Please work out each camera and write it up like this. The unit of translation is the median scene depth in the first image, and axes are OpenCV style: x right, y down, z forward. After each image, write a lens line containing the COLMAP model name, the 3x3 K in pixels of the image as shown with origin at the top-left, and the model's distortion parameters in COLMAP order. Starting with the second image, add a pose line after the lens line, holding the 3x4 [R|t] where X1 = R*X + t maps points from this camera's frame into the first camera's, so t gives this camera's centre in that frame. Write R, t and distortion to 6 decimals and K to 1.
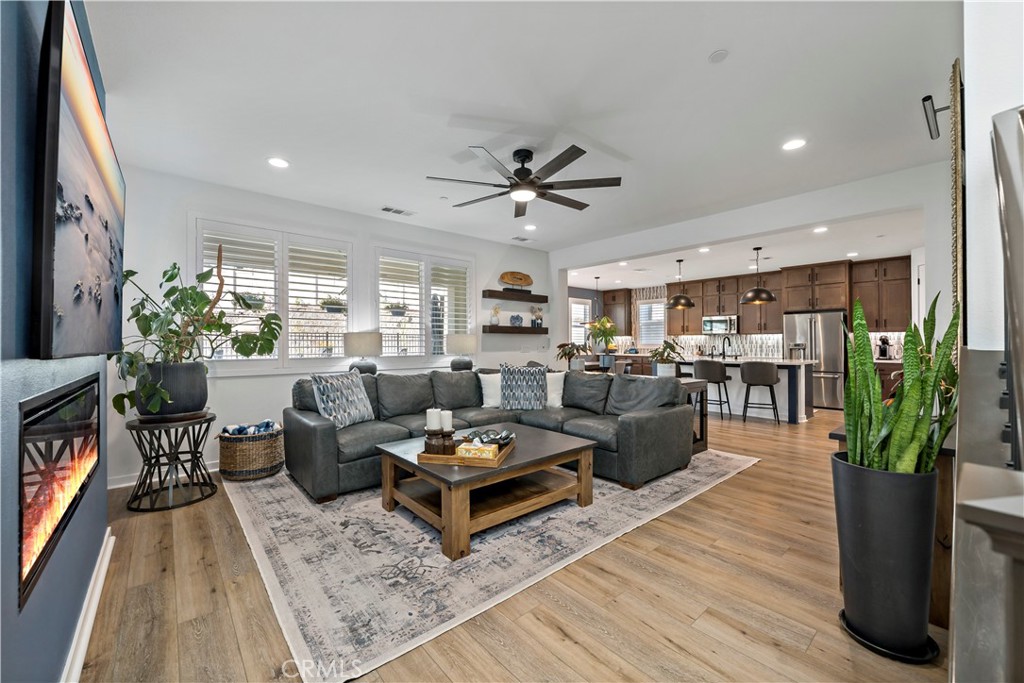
lens RADIAL K [[409.4, 0, 505.3], [0, 409.4, 345.4], [0, 0, 1]] dist [-0.000480, 0.000309]
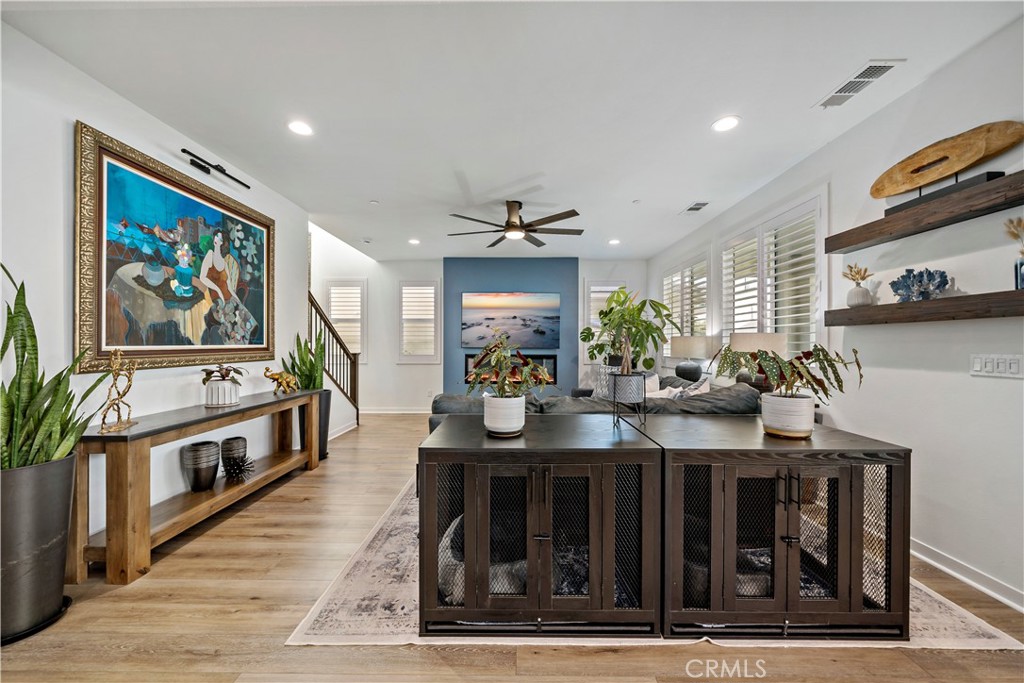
lens RADIAL K [[395.6, 0, 513.4], [0, 395.6, 343.5], [0, 0, 1]] dist [-0.005270, 0.000876]
pose [[-0.652282, -0.000767, -0.757976, 0.551111], [-0.004997, 0.999982, 0.003288, -0.009038], [0.757960, 0.005932, -0.652275, 1.002355]]
